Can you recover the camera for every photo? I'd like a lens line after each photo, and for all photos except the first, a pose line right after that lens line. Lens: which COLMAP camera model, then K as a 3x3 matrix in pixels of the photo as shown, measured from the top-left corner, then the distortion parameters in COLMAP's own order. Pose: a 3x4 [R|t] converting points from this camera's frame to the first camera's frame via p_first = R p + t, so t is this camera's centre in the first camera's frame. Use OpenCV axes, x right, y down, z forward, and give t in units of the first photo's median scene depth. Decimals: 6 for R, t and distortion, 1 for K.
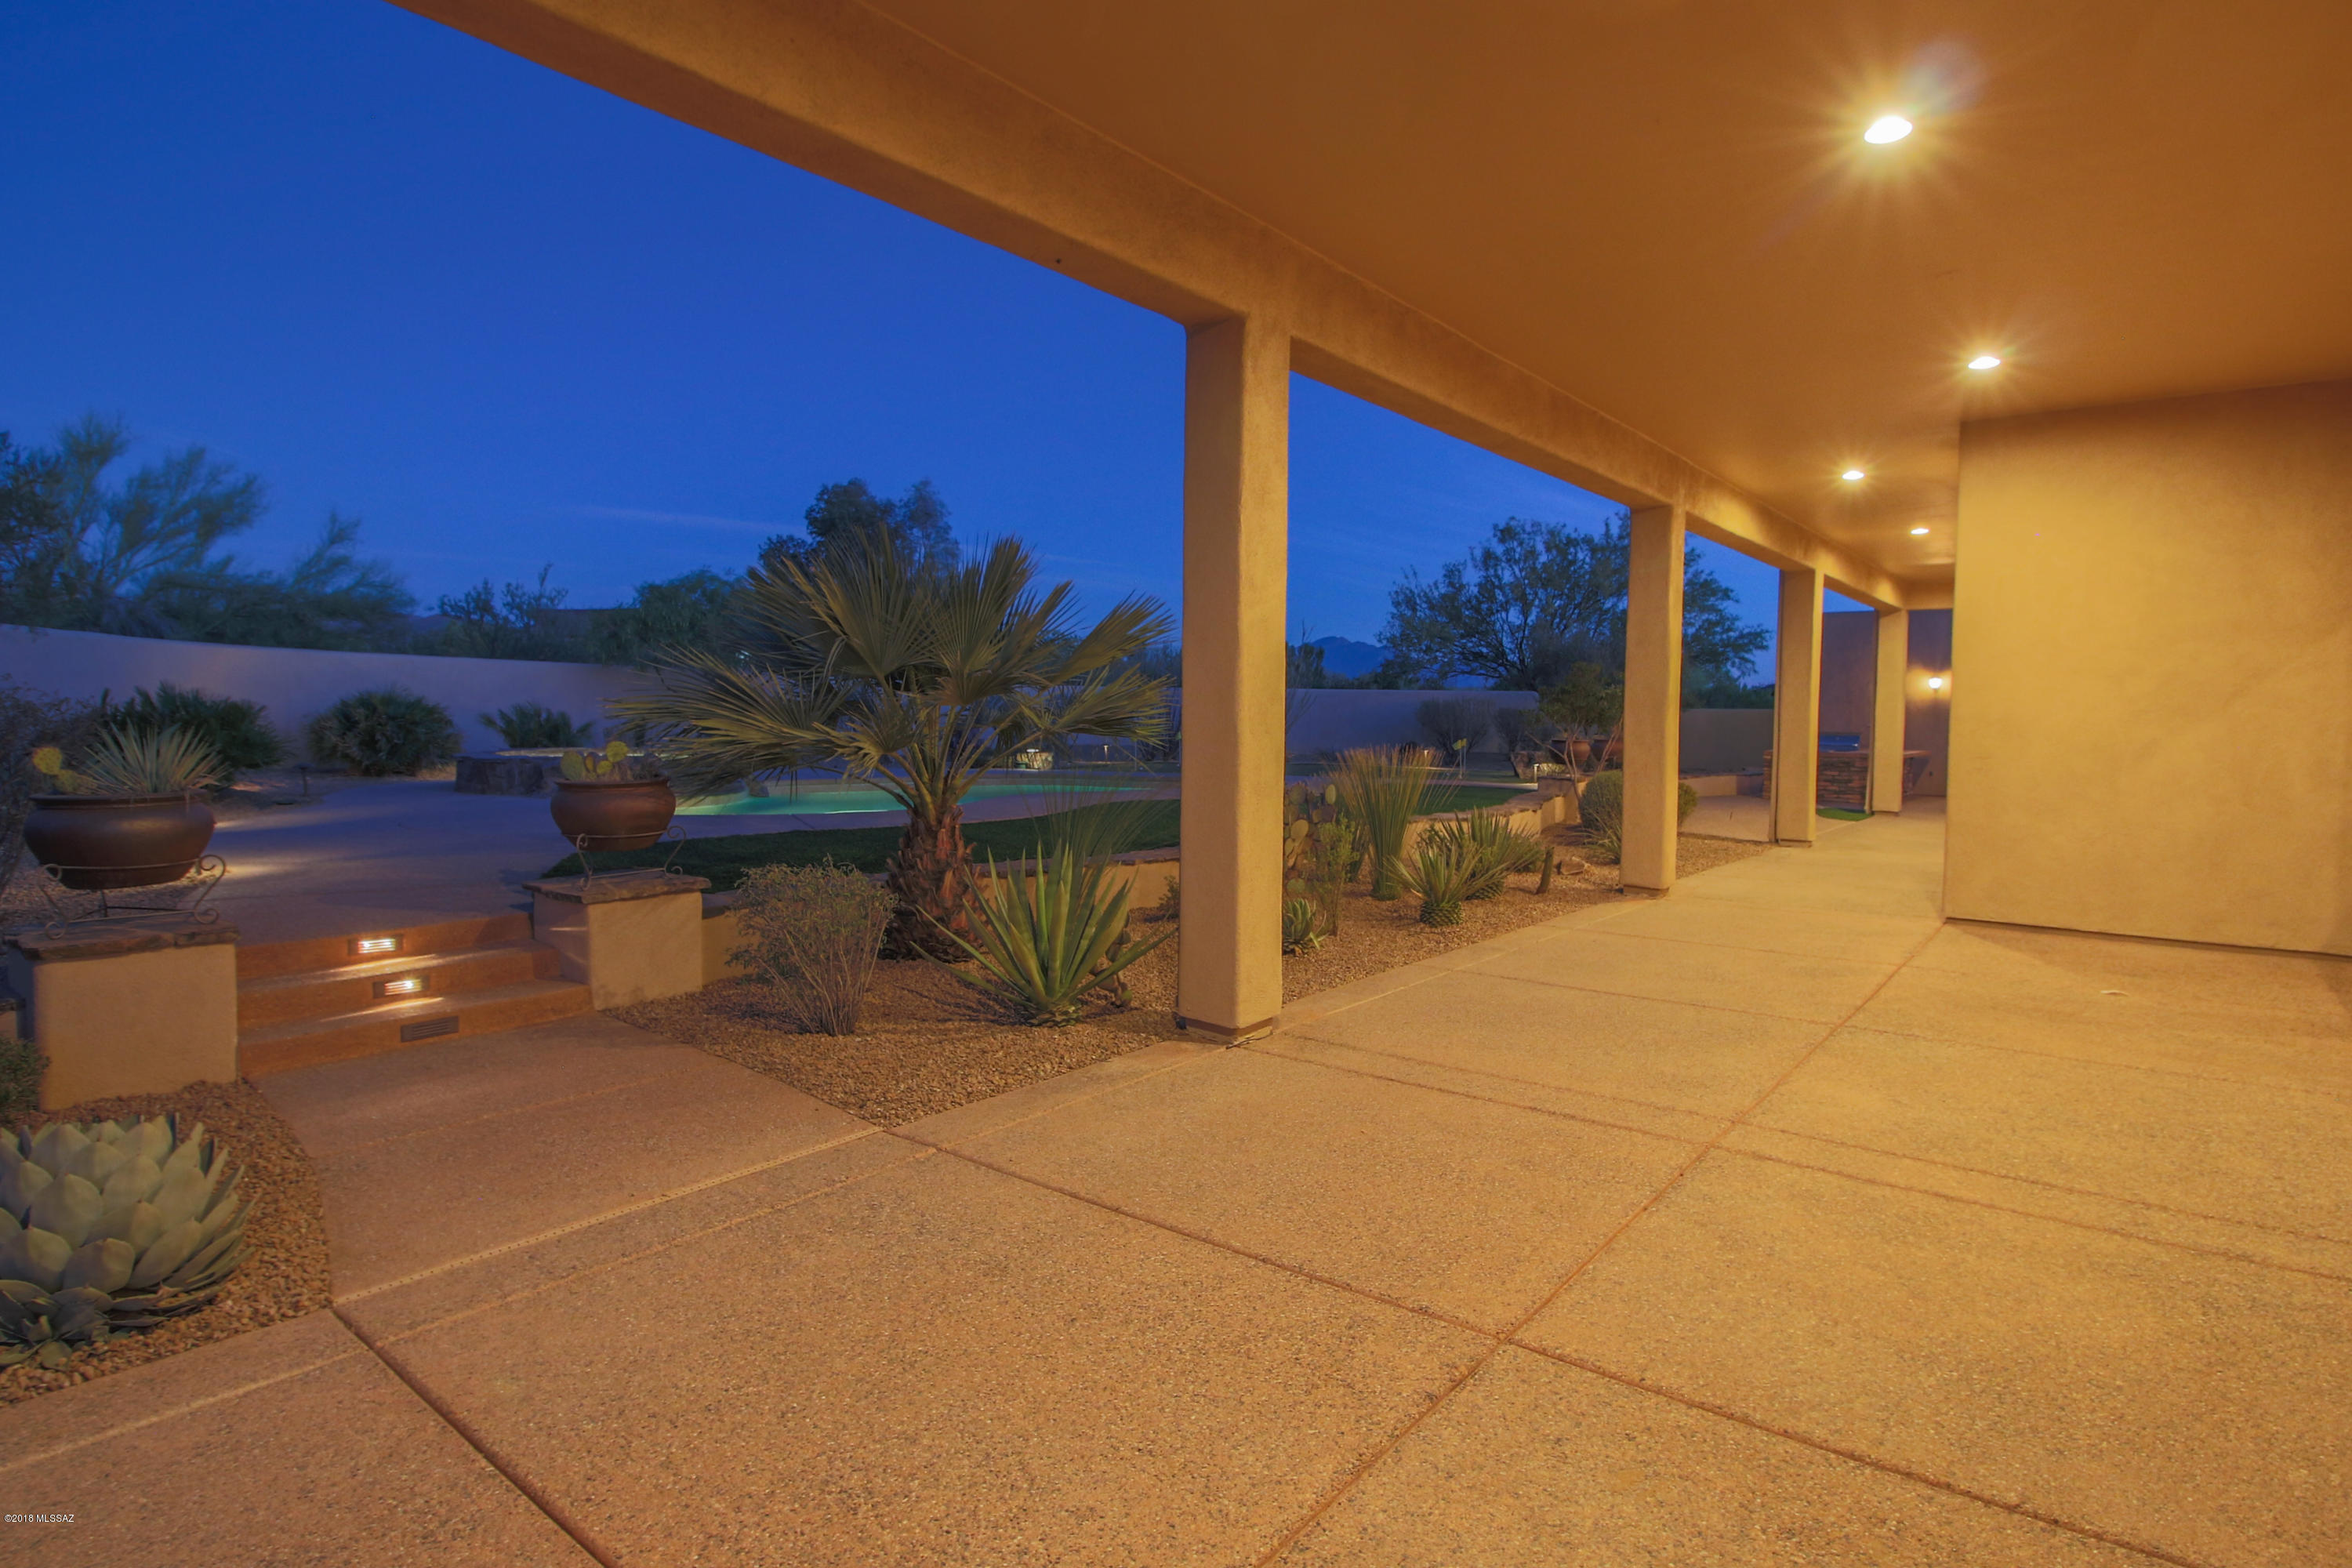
lens RADIAL K [[1097.6, 0, 1193.1], [0, 1097.6, 744.8], [0, 0, 1]] dist [0.006422, -0.013837]
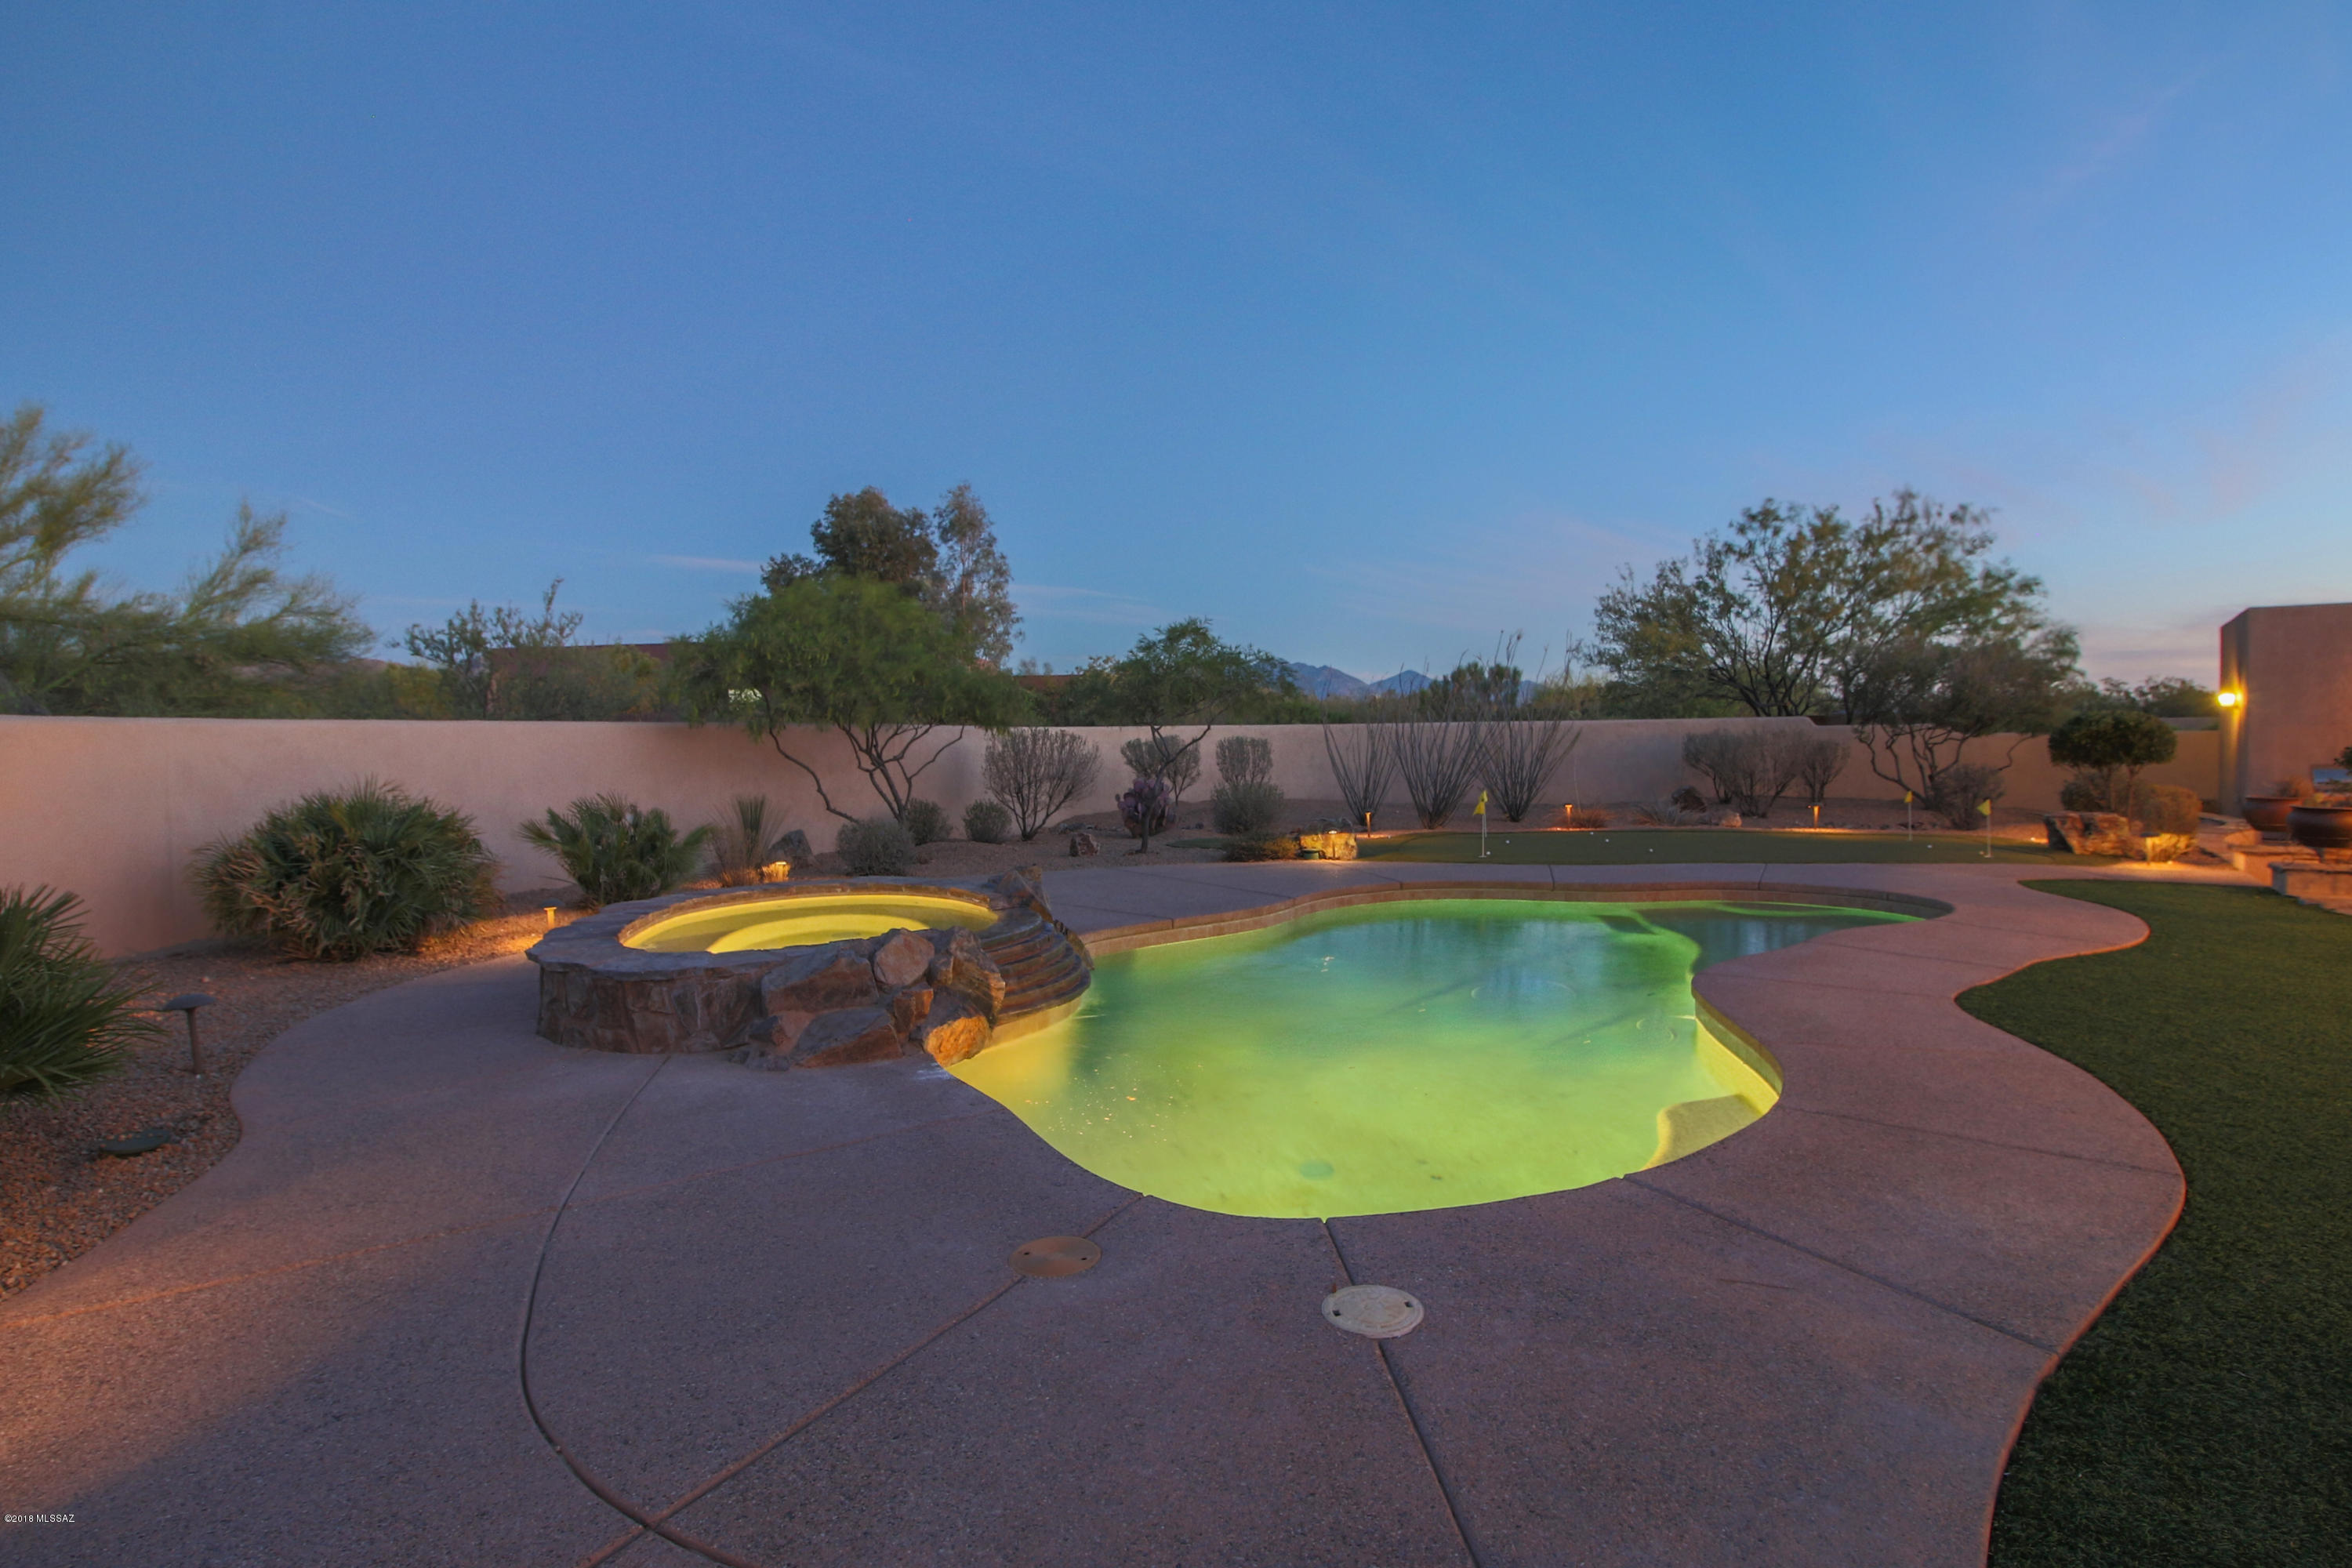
lens RADIAL K [[1097.6, 0, 1186.9], [0, 1097.6, 770.5], [0, 0, 1]] dist [0.006422, -0.013837]
pose [[0.998712, -0.030006, 0.040909, -0.241779], [0.030000, 0.999550, 0.000760, -0.032864], [-0.040914, 0.000469, 0.999163, 0.308197]]
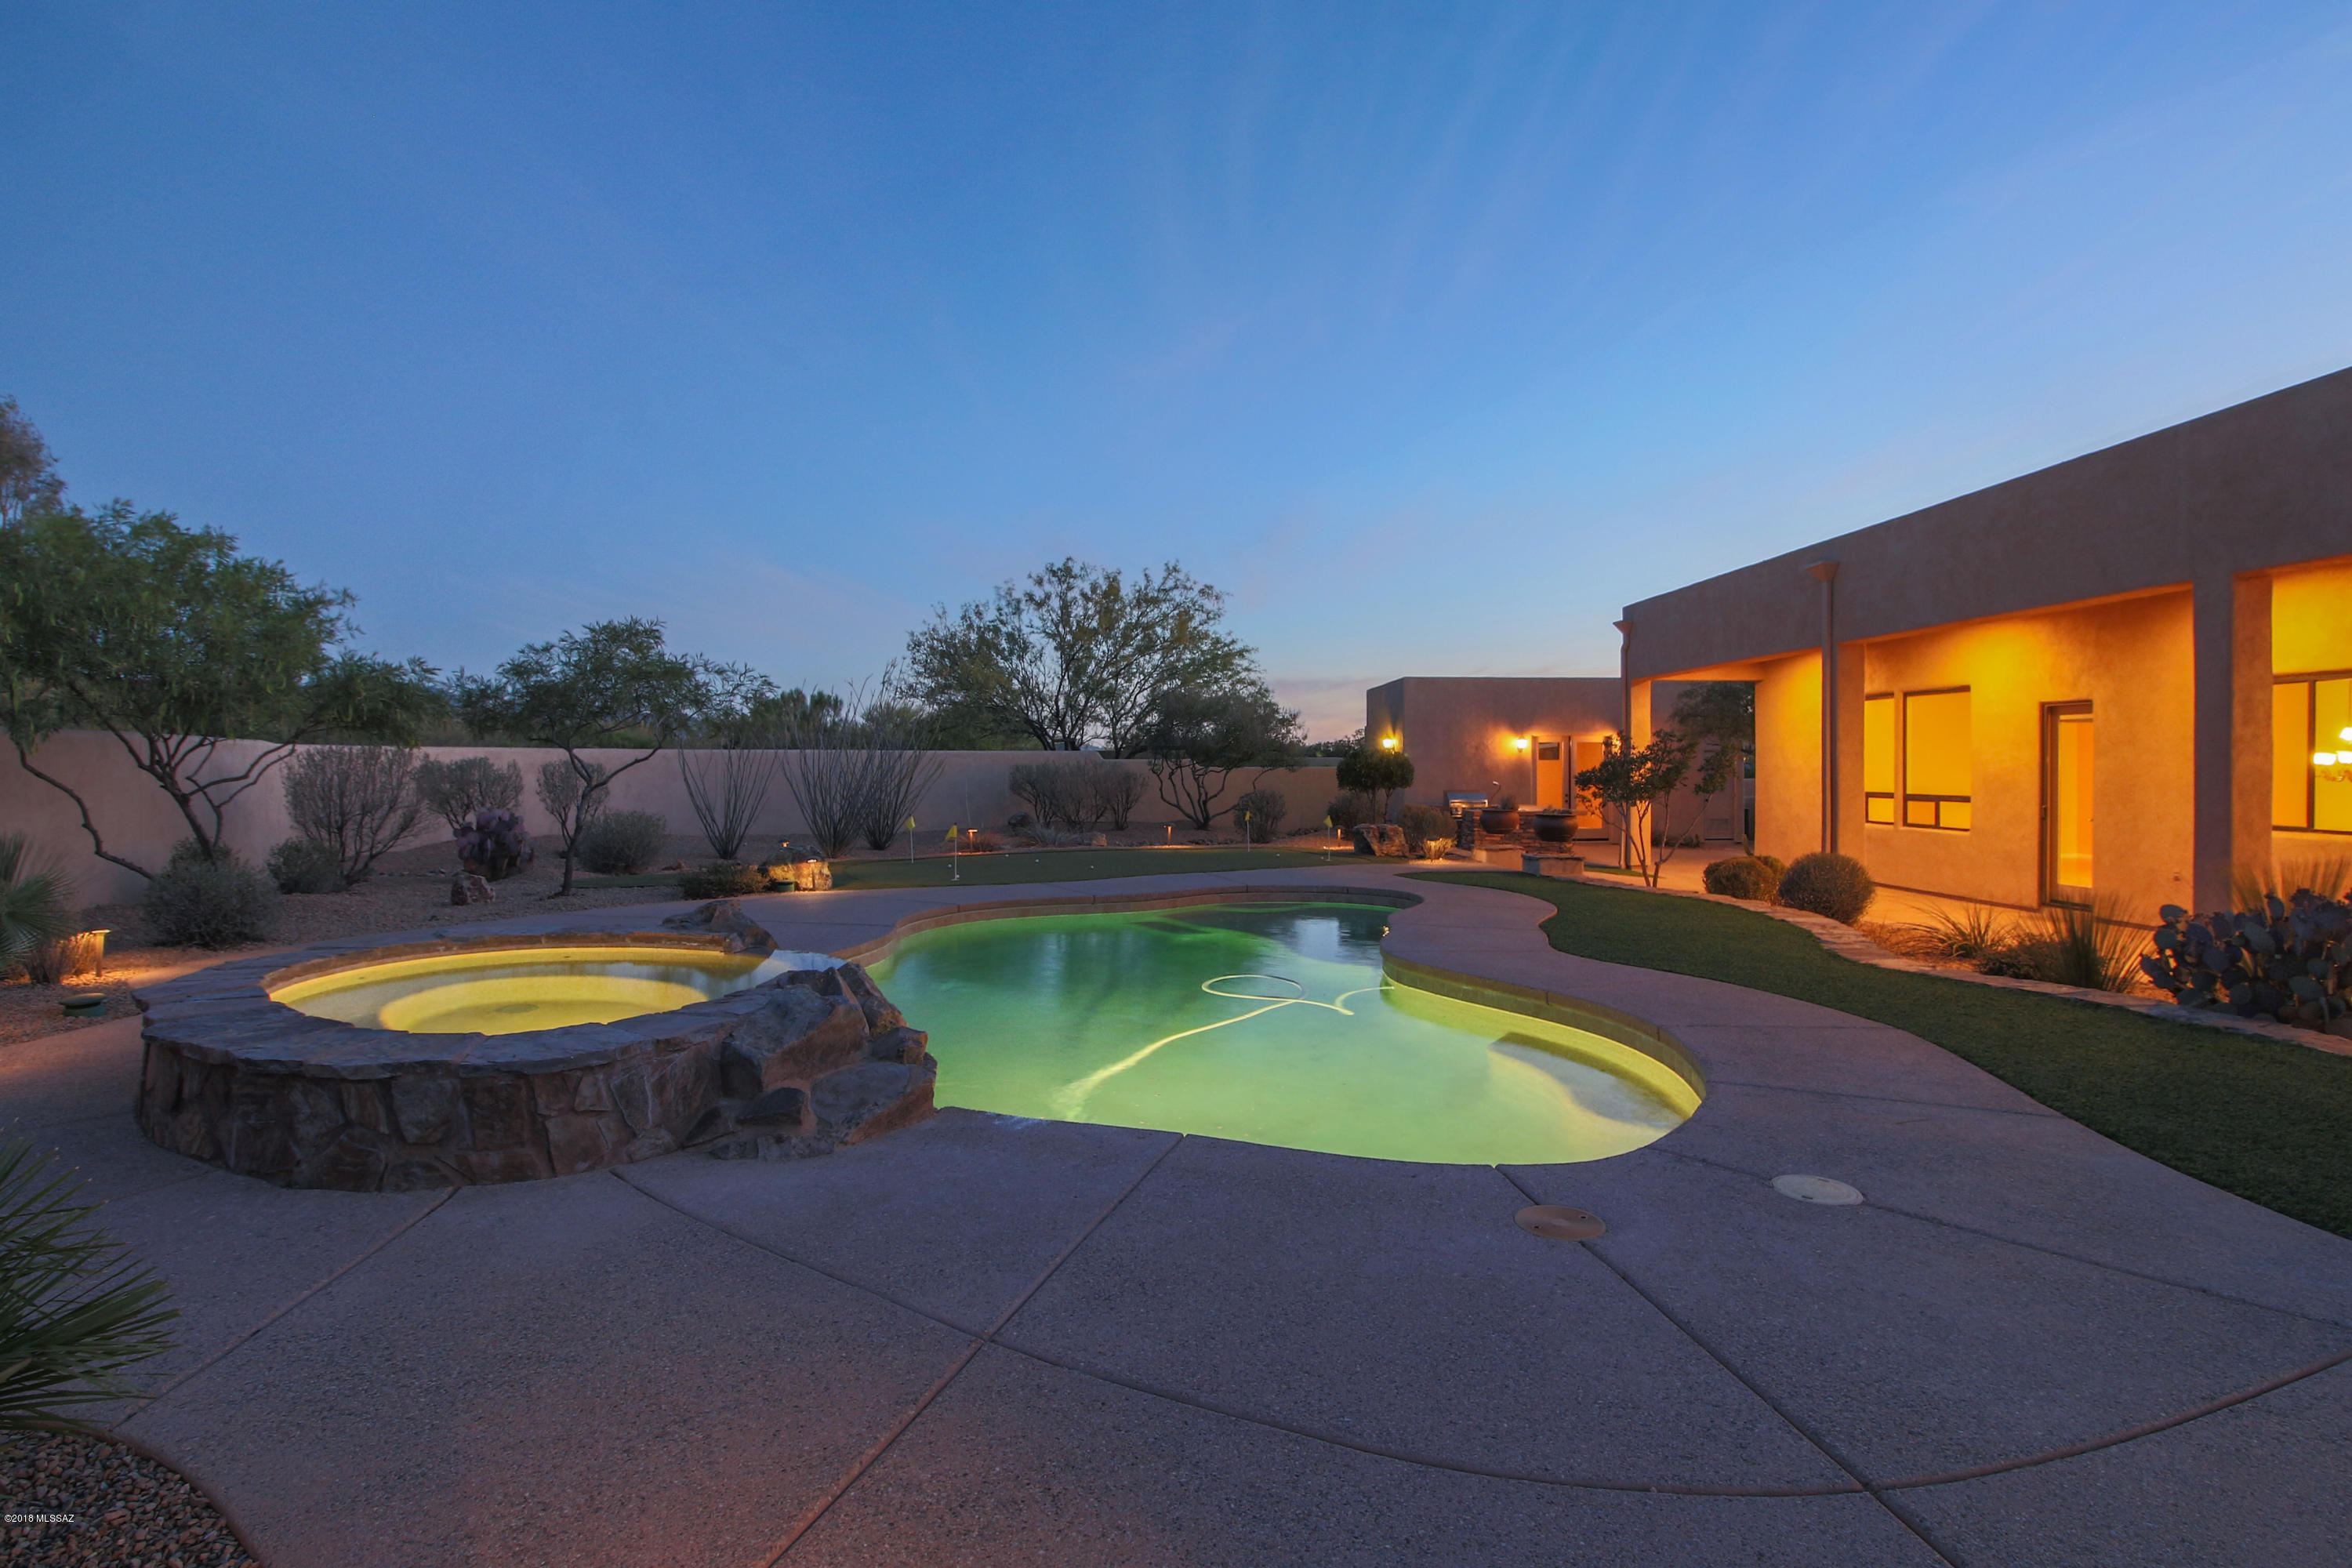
lens RADIAL K [[1097.6, 0, 1206.6], [0, 1097.6, 788.4], [0, 0, 1]] dist [0.006422, -0.013837]
pose [[0.788414, -0.030264, 0.614400, -0.334190], [0.031092, 0.999473, 0.009333, -0.032052], [-0.614359, 0.011745, 0.788940, 0.344312]]
